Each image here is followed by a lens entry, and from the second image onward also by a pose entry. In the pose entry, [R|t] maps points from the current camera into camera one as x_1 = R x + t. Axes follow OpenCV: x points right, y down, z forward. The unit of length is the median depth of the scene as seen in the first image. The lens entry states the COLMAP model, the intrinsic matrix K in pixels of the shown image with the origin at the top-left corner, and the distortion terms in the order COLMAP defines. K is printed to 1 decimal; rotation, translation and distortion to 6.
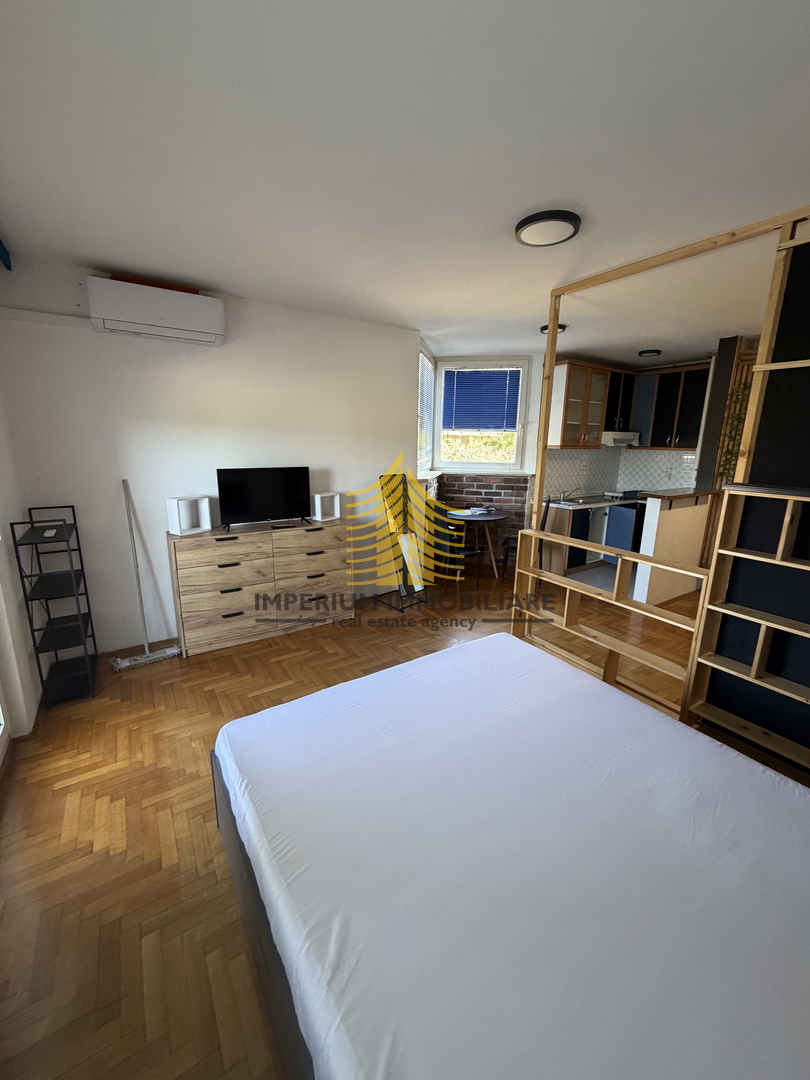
lens RADIAL K [[431.8, 0, 402.0], [0, 431.8, 535.3], [0, 0, 1]] dist [0.002707, -0.000721]
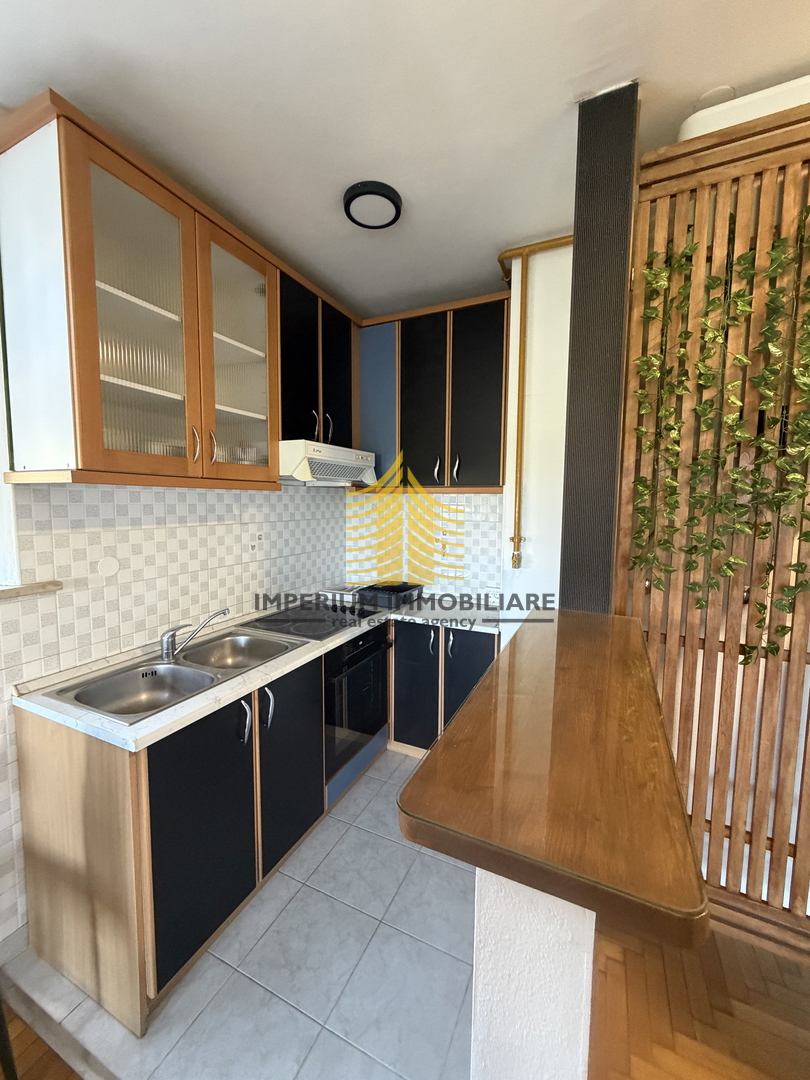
lens RADIAL K [[431.8, 0, 407.0], [0, 431.8, 534.4], [0, 0, 1]] dist [0.002707, -0.000721]
pose [[0.846260, -0.055767, 0.529843, 0.362497], [0.123331, 0.987999, -0.092994, -0.120715], [-0.518299, 0.144043, 0.842982, 0.666244]]
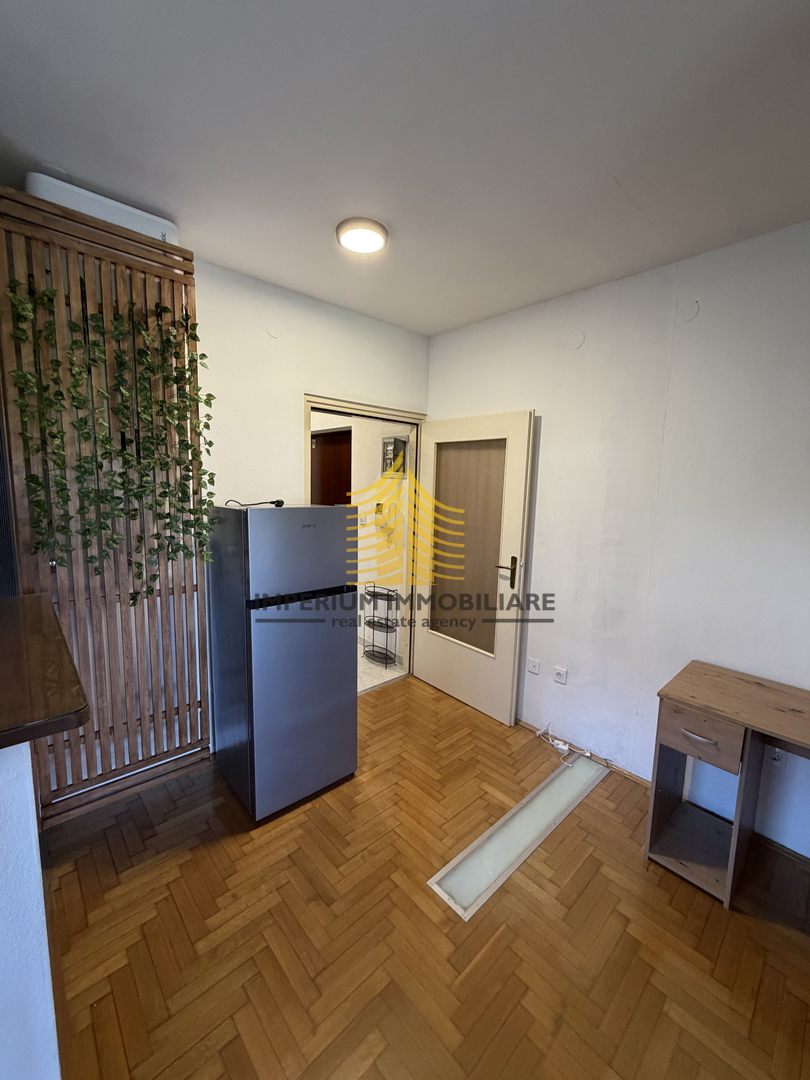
lens RADIAL K [[431.8, 0, 407.3], [0, 431.8, 539.1], [0, 0, 1]] dist [0.002707, -0.000721]
pose [[-0.183484, -0.156573, 0.970473, 0.276832], [0.184682, 0.964164, 0.190472, -0.126561], [-0.965519, 0.214178, -0.147992, 0.611681]]
